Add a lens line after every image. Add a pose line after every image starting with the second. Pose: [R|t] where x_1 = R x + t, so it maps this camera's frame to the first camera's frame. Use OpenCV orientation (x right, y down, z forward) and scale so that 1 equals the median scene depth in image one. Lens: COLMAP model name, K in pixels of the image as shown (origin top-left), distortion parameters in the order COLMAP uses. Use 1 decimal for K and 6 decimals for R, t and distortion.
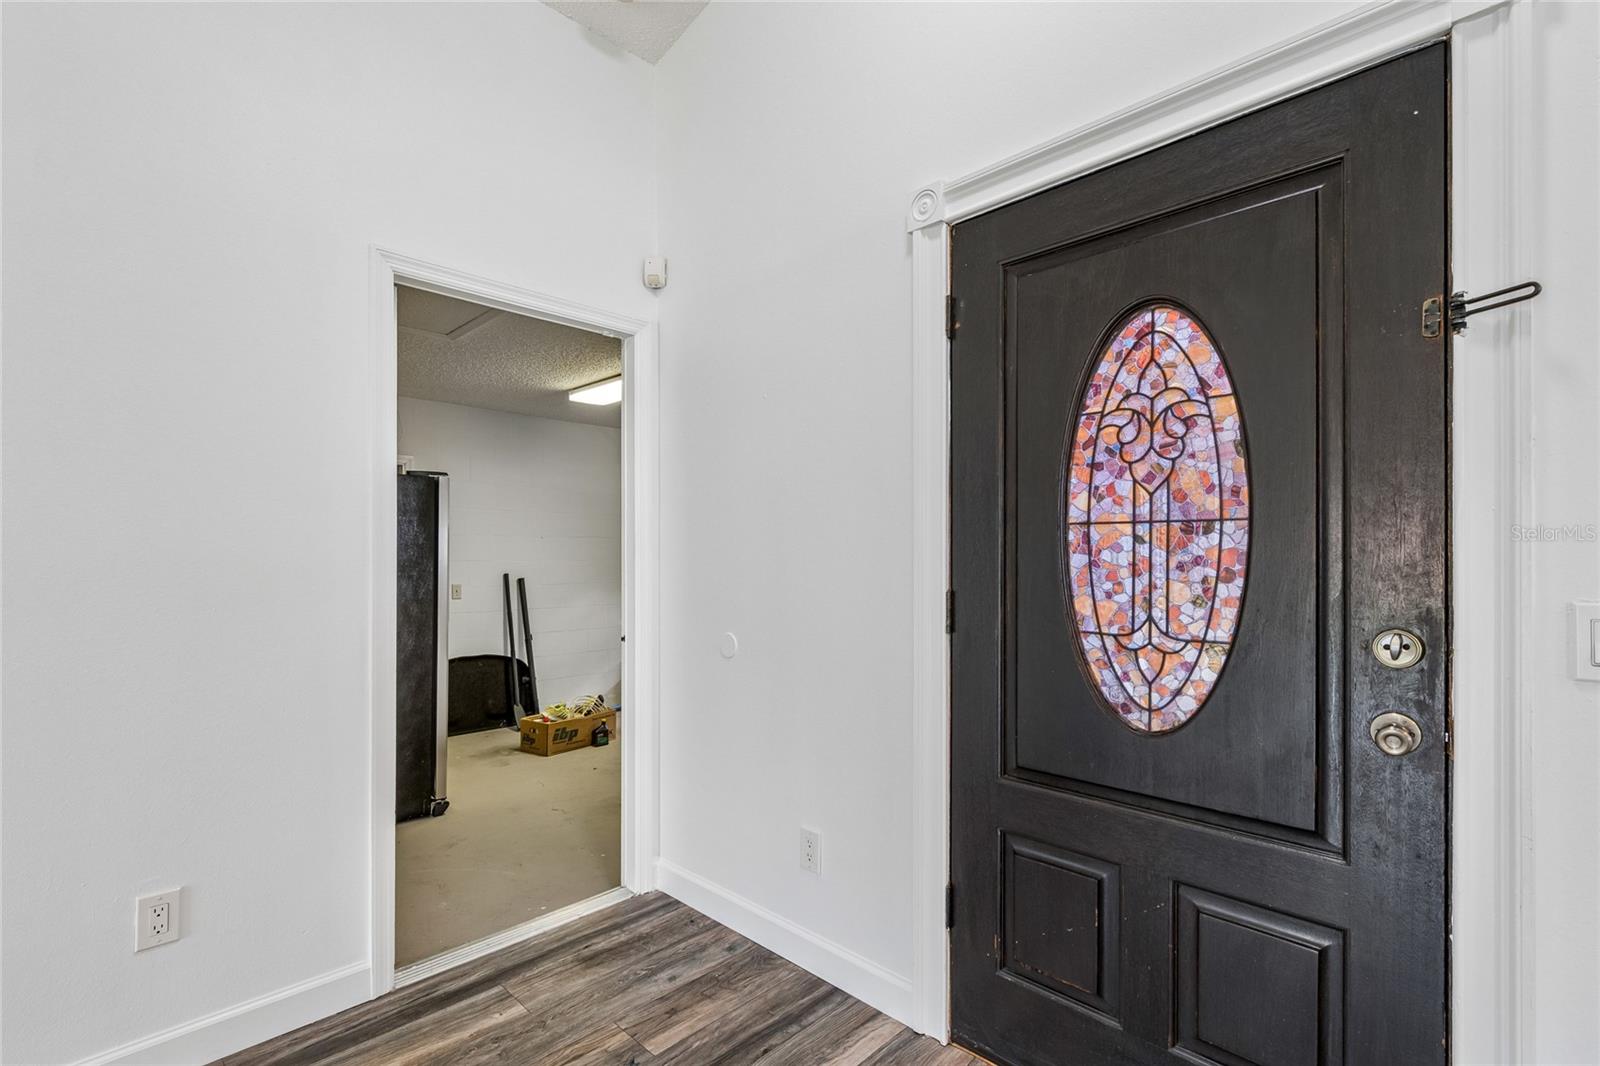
lens RADIAL K [[715.0, 0, 797.3], [0, 715.0, 558.7], [0, 0, 1]] dist [0.003399, -0.002434]
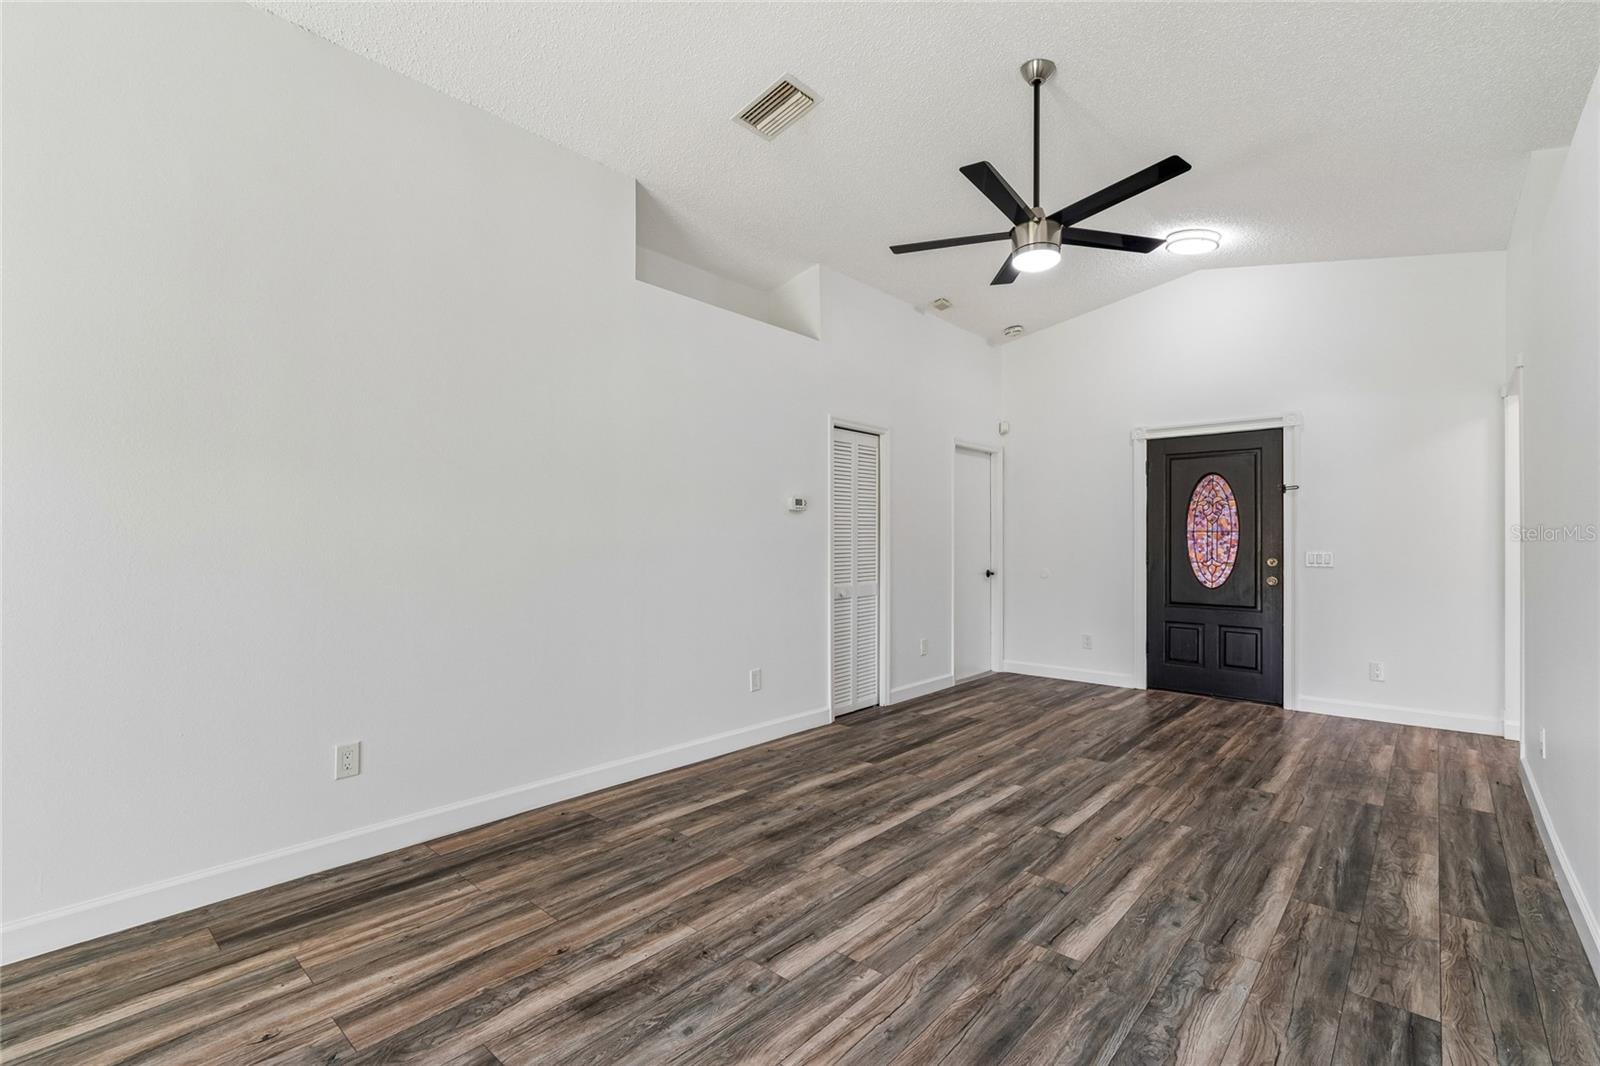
lens RADIAL K [[715.0, 0, 788.0], [0, 715.0, 533.5], [0, 0, 1]] dist [0.003399, -0.002434]
pose [[0.999362, 0.001465, 0.035686, -1.735174], [-0.001344, 0.999993, -0.003416, -0.025064], [-0.035691, 0.003366, 0.999357, -2.486134]]
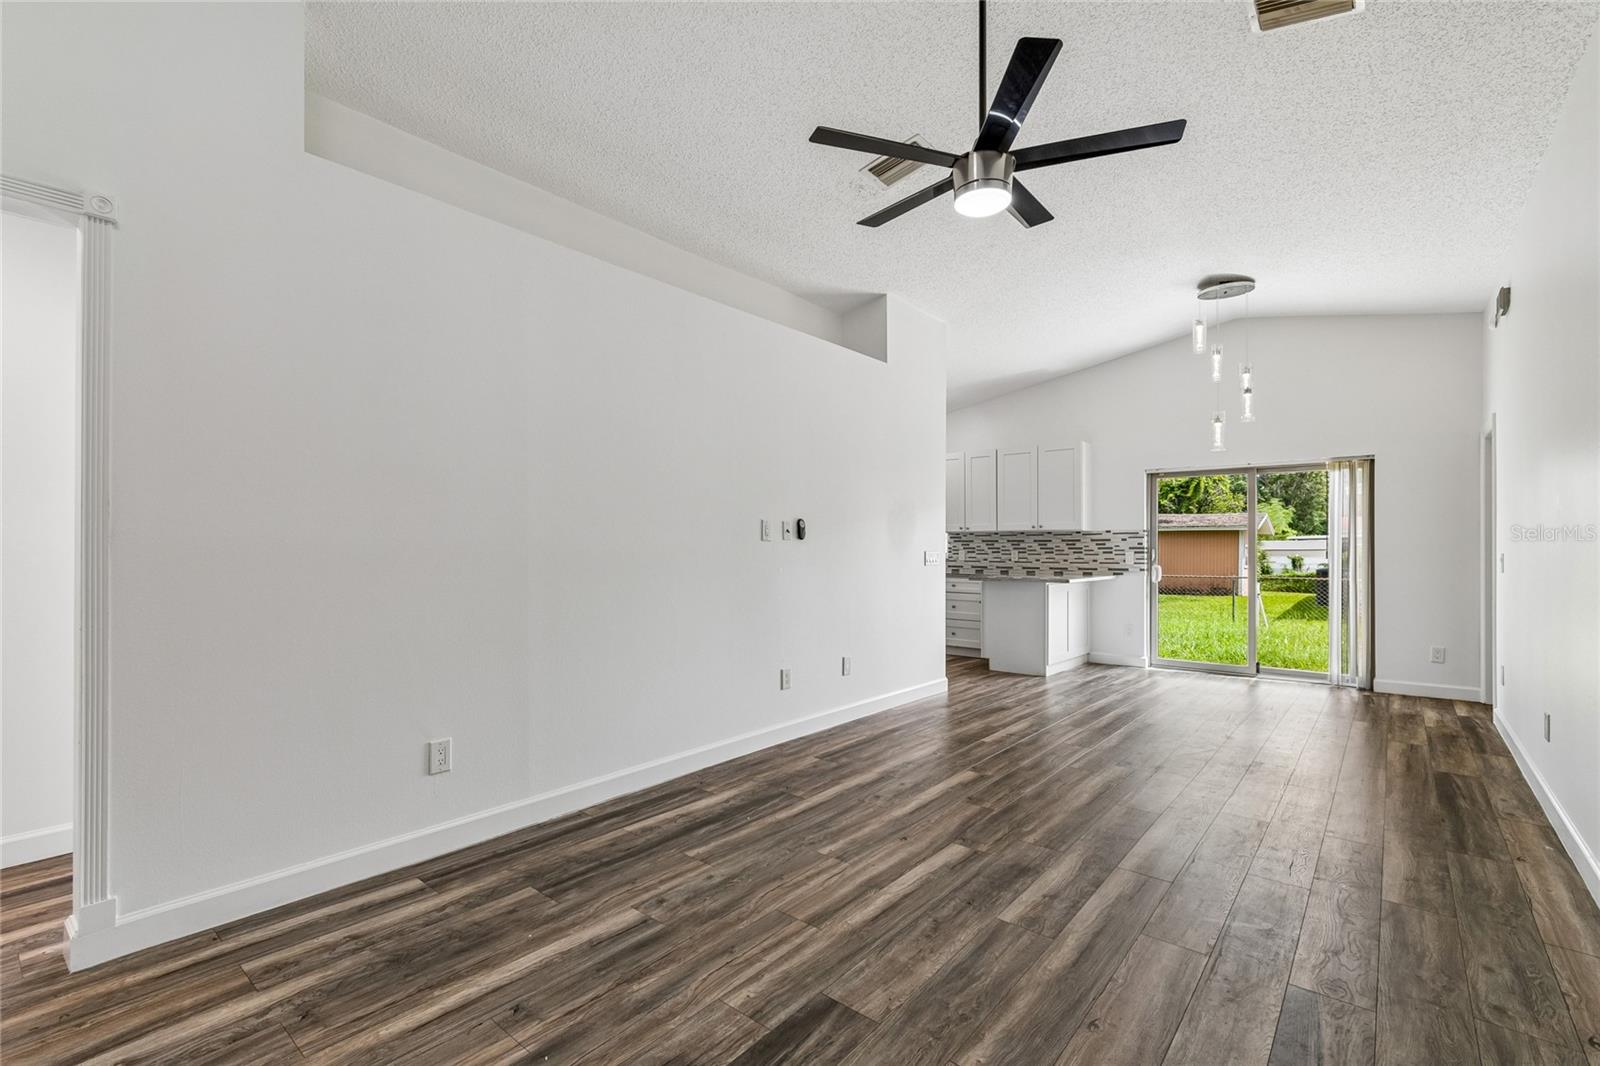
lens RADIAL K [[715.0, 0, 795.0], [0, 715.0, 540.4], [0, 0, 1]] dist [0.003399, -0.002434]
pose [[-0.997126, -0.006241, -0.075499, -0.413998], [-0.005290, 0.999904, -0.012787, 0.009737], [0.075571, -0.012351, -0.997064, 1.099856]]
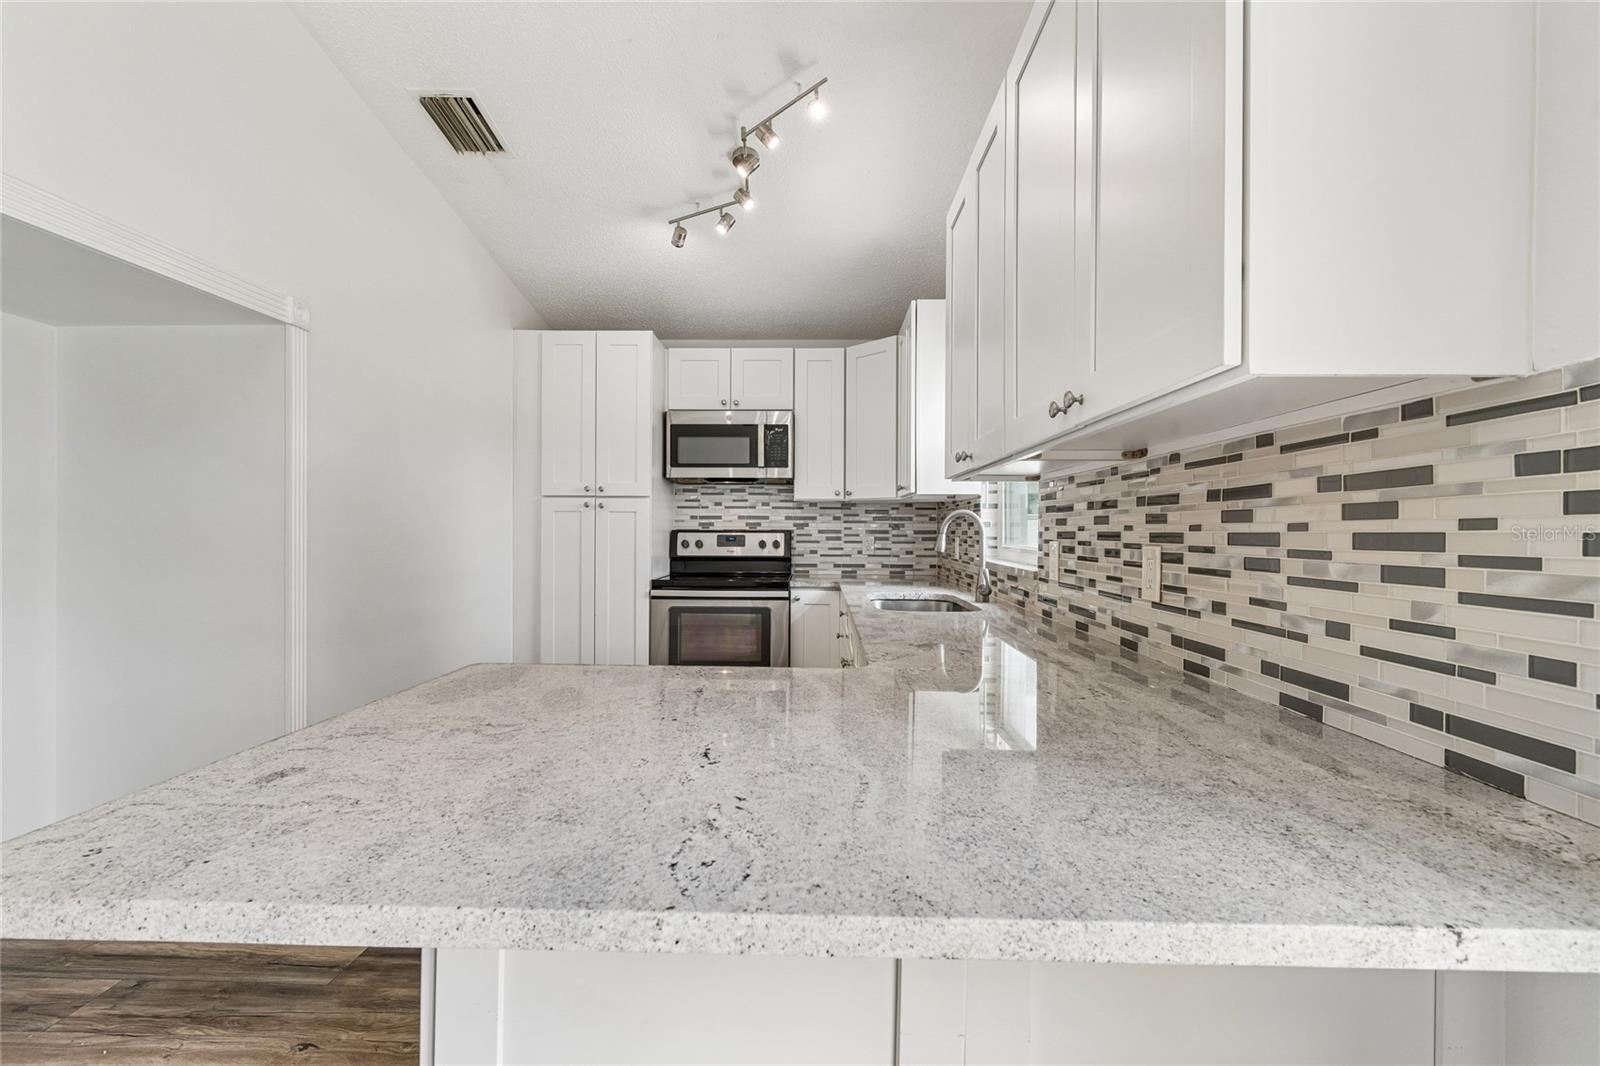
lens RADIAL K [[715.0, 0, 792.5], [0, 715.0, 531.2], [0, 0, 1]] dist [0.003399, -0.002434]
pose [[-0.671578, -0.007777, 0.740893, -2.753377], [-0.008792, 0.999958, 0.002527, -0.013657], [-0.740882, -0.004816, -0.671618, -2.768913]]
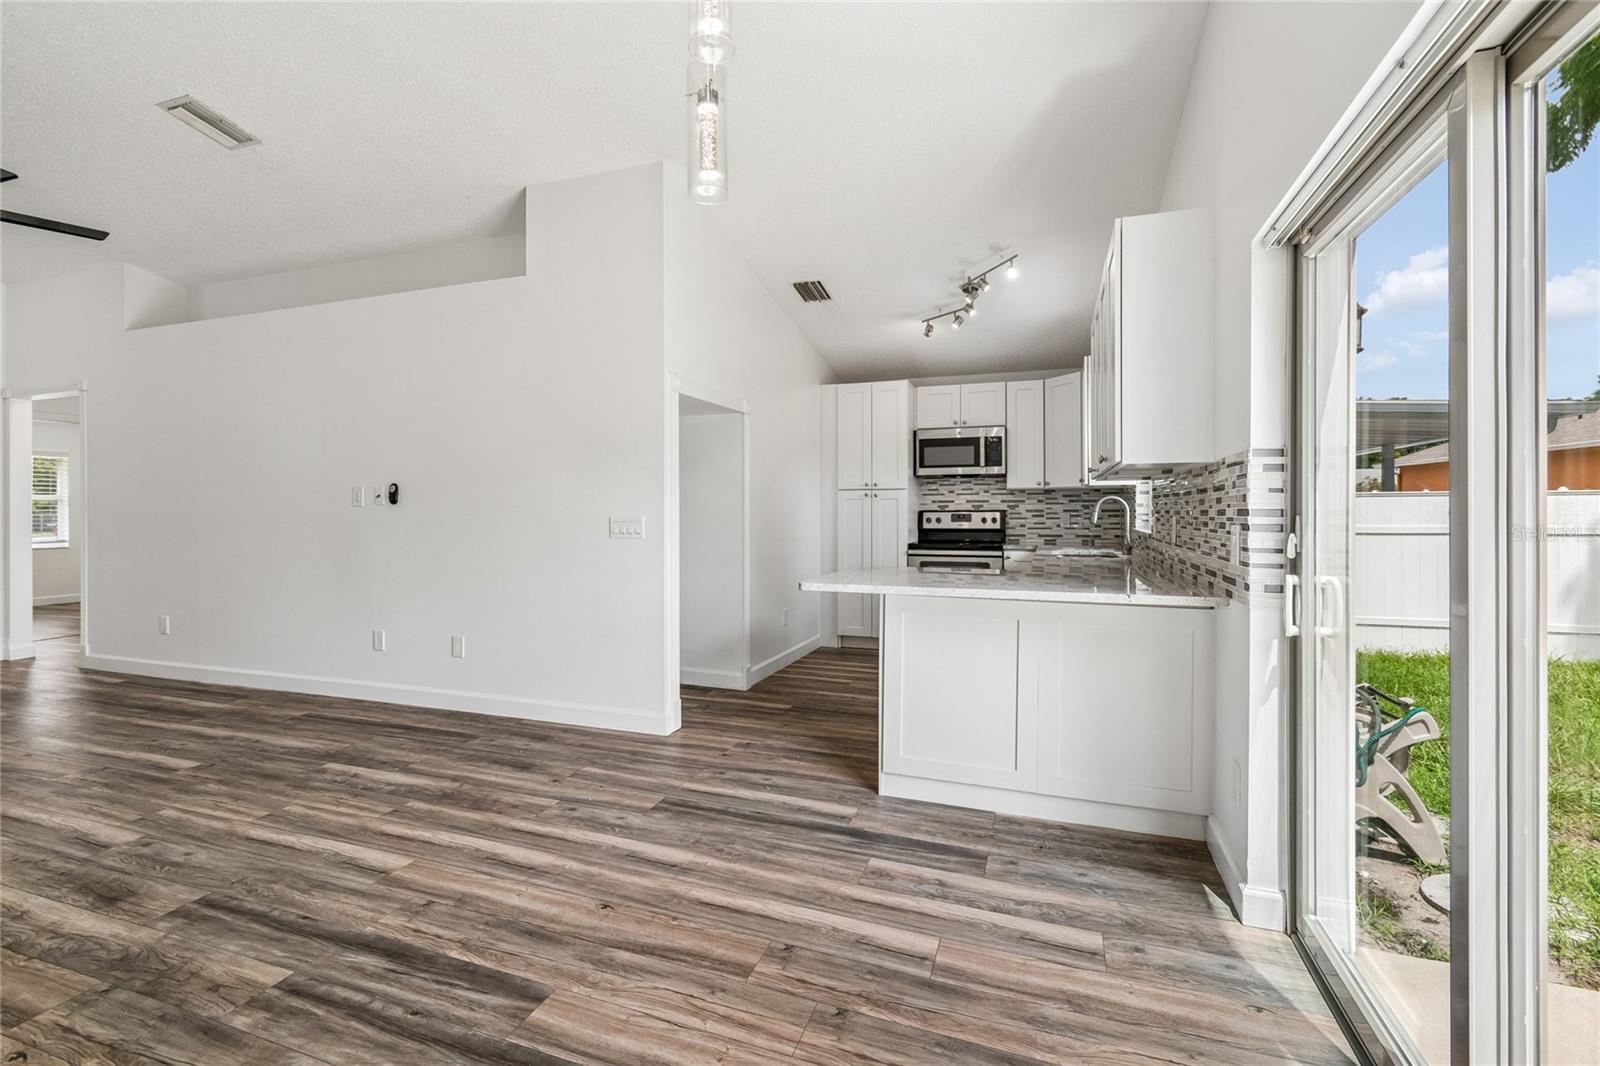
lens RADIAL K [[715.0, 0, 794.7], [0, 715.0, 512.4], [0, 0, 1]] dist [0.003399, -0.002434]
pose [[-0.414758, -0.005276, 0.909916, -3.808734], [-0.000973, 0.999985, 0.005355, -0.017237], [-0.909931, 0.001336, -0.414757, -1.933819]]
